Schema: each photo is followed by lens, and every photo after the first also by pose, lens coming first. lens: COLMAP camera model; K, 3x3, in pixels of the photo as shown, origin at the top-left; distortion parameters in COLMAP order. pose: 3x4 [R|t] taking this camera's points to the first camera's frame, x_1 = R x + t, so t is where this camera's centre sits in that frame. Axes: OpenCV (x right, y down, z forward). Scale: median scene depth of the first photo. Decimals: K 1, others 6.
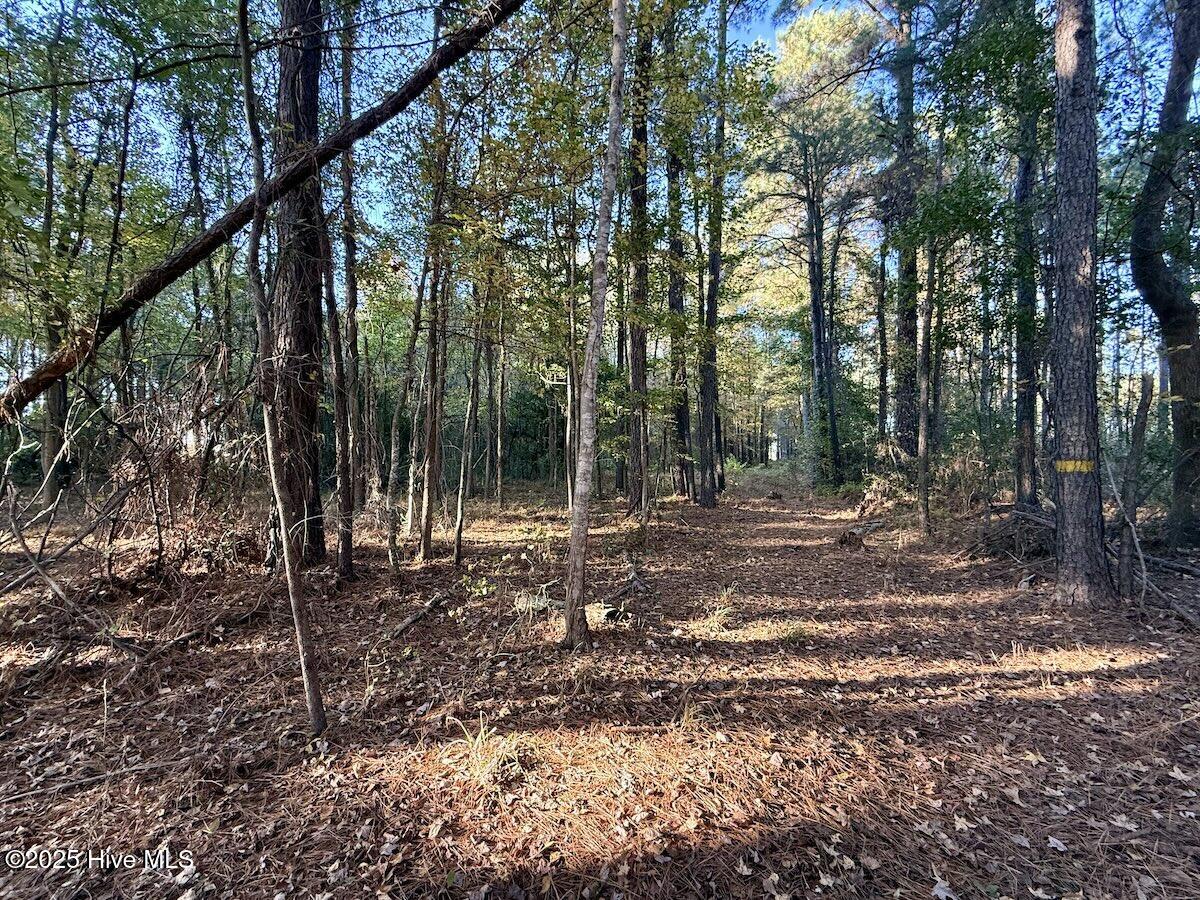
lens RADIAL K [[479.5, 0, 601.3], [0, 479.5, 449.2], [0, 0, 1]] dist [-0.000737, -0.000162]
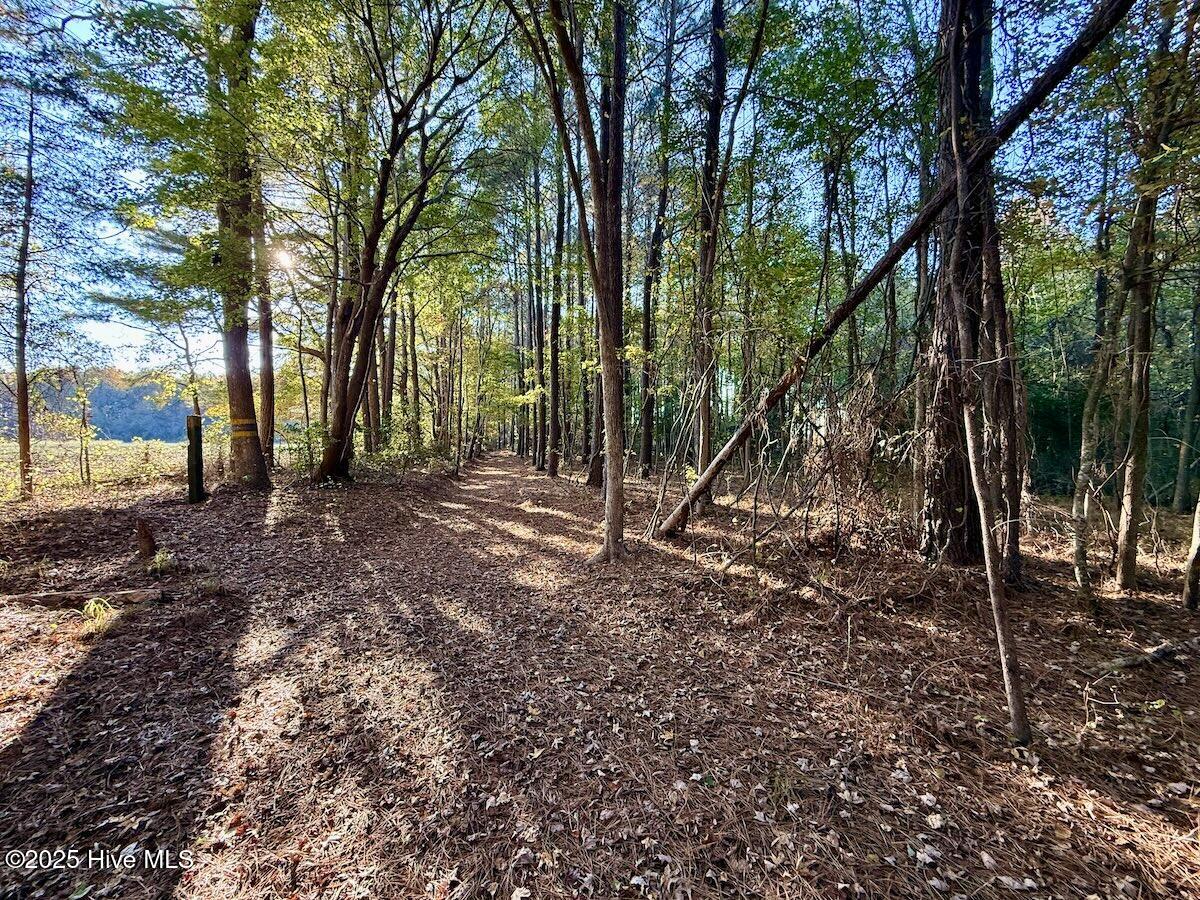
lens RADIAL K [[479.5, 0, 600.2], [0, 479.5, 447.8], [0, 0, 1]] dist [-0.000737, -0.000162]
pose [[0.419952, 0.011741, -0.907470, -0.049870], [0.004350, 0.999879, 0.014949, -0.012036], [0.907536, -0.010225, 0.419850, -0.107152]]
